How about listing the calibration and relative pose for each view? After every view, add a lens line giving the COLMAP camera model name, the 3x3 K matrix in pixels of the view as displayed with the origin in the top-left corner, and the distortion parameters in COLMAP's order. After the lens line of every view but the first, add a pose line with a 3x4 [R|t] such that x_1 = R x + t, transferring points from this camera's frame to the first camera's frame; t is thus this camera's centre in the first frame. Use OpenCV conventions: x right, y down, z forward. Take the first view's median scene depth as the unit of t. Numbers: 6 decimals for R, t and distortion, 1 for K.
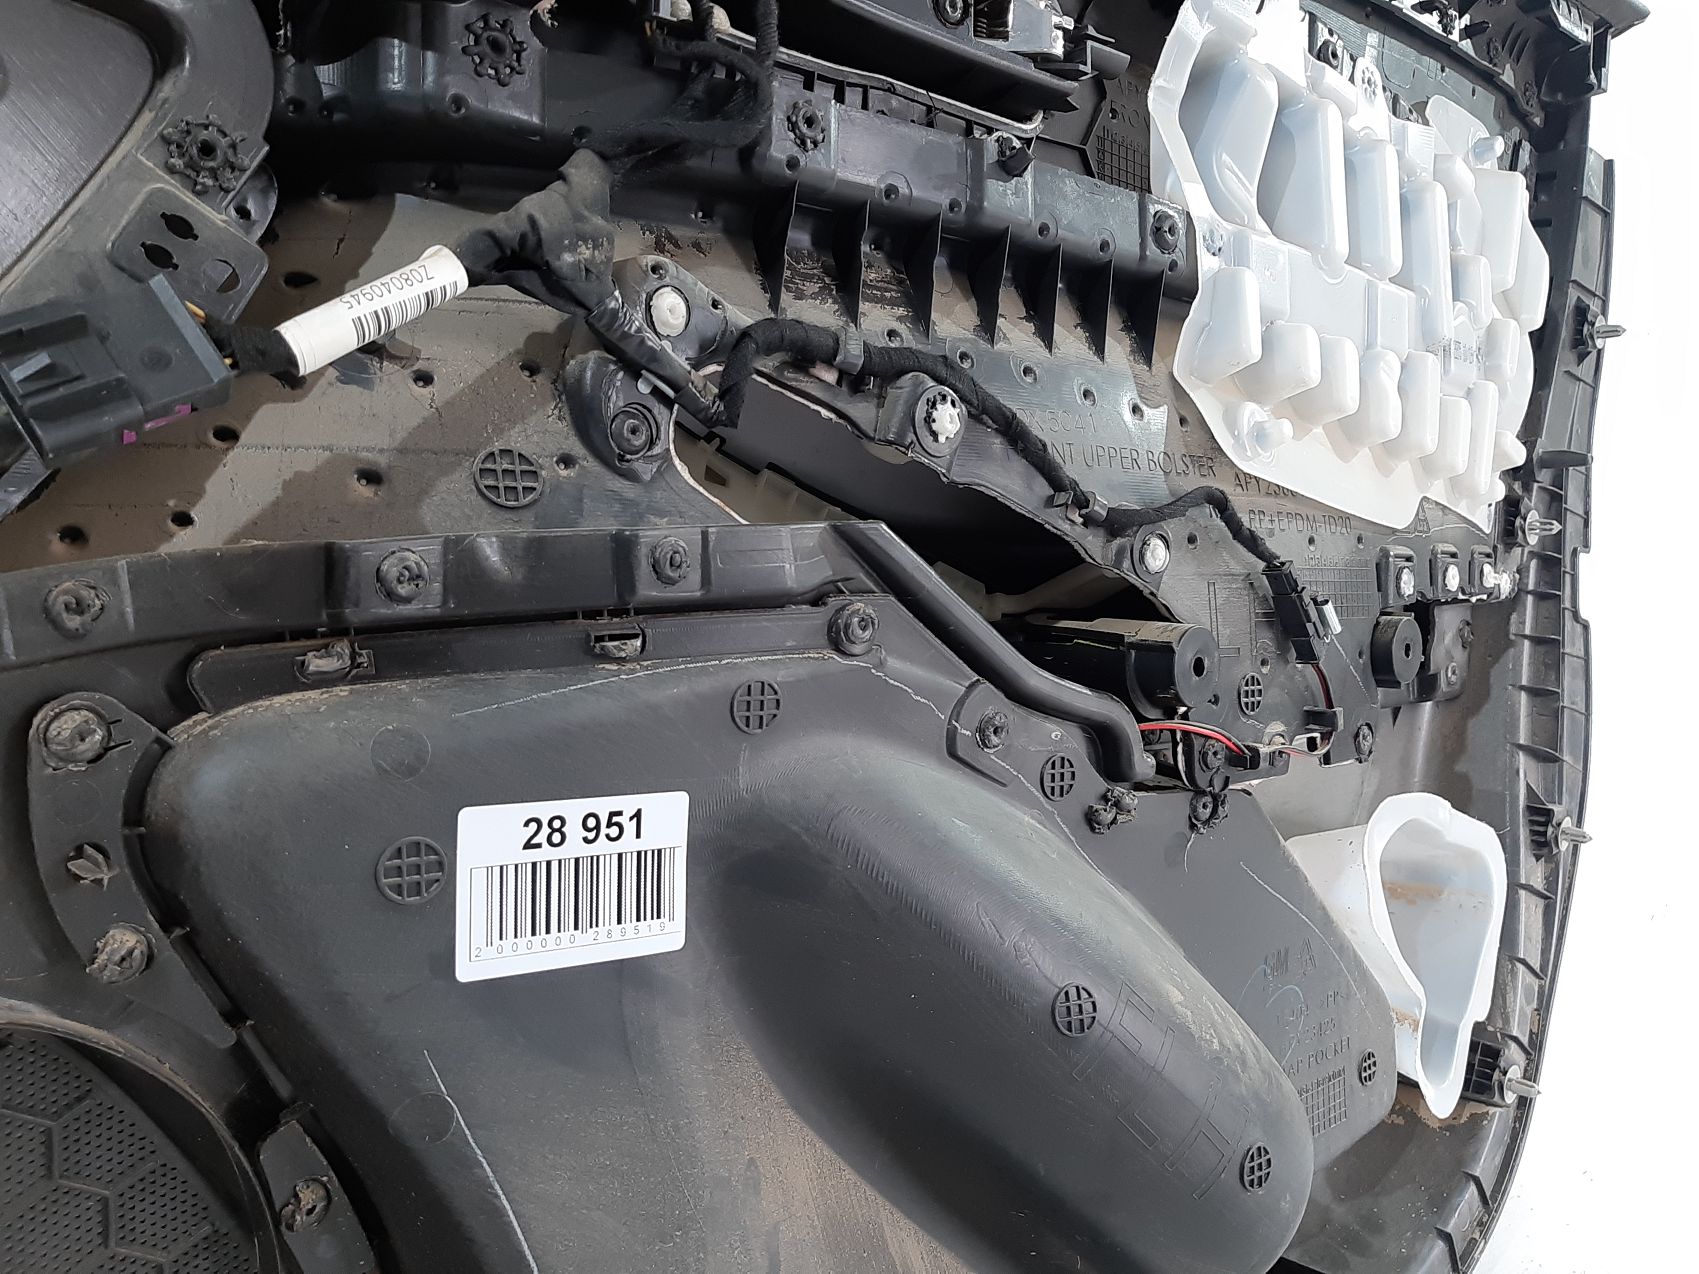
lens RADIAL K [[1255.7, 0, 738.6], [0, 1255.7, 639.9], [0, 0, 1]] dist [0.034136, -0.074132]
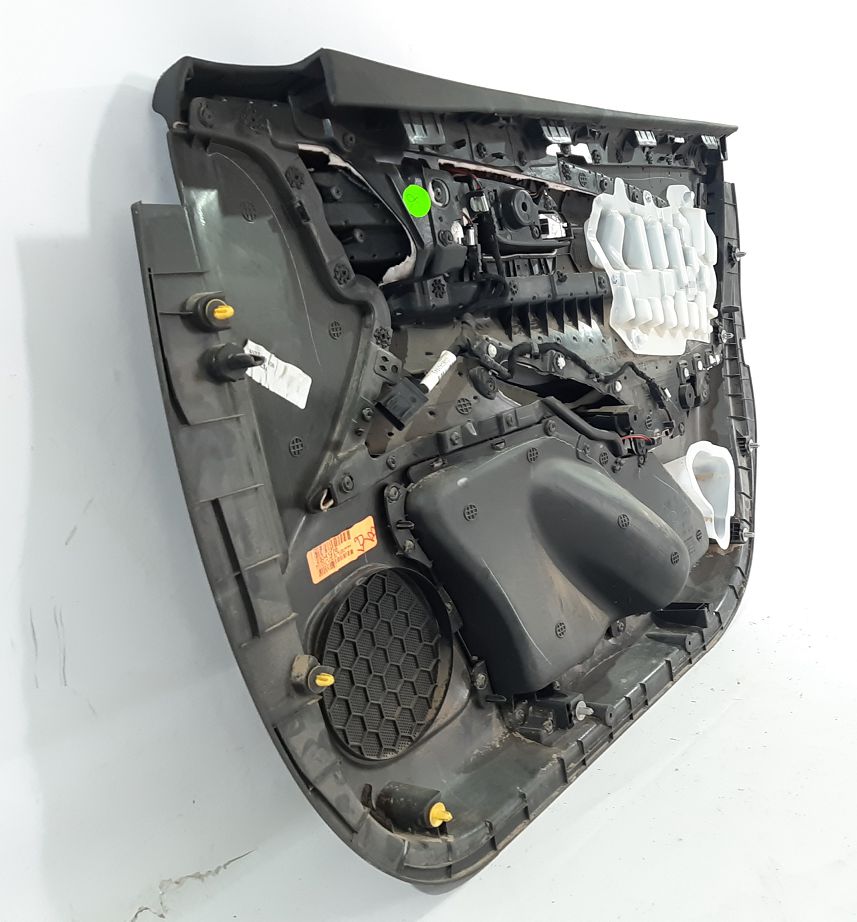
lens RADIAL K [[840.2, 0, 428.5], [0, 840.2, 461.0], [0, 0, 1]] dist [-0.011039, -0.008505]
pose [[0.964753, -0.189862, 0.182219, -0.516224], [0.176366, 0.980404, 0.087765, -0.139262], [-0.195311, -0.052534, 0.979333, -0.937855]]
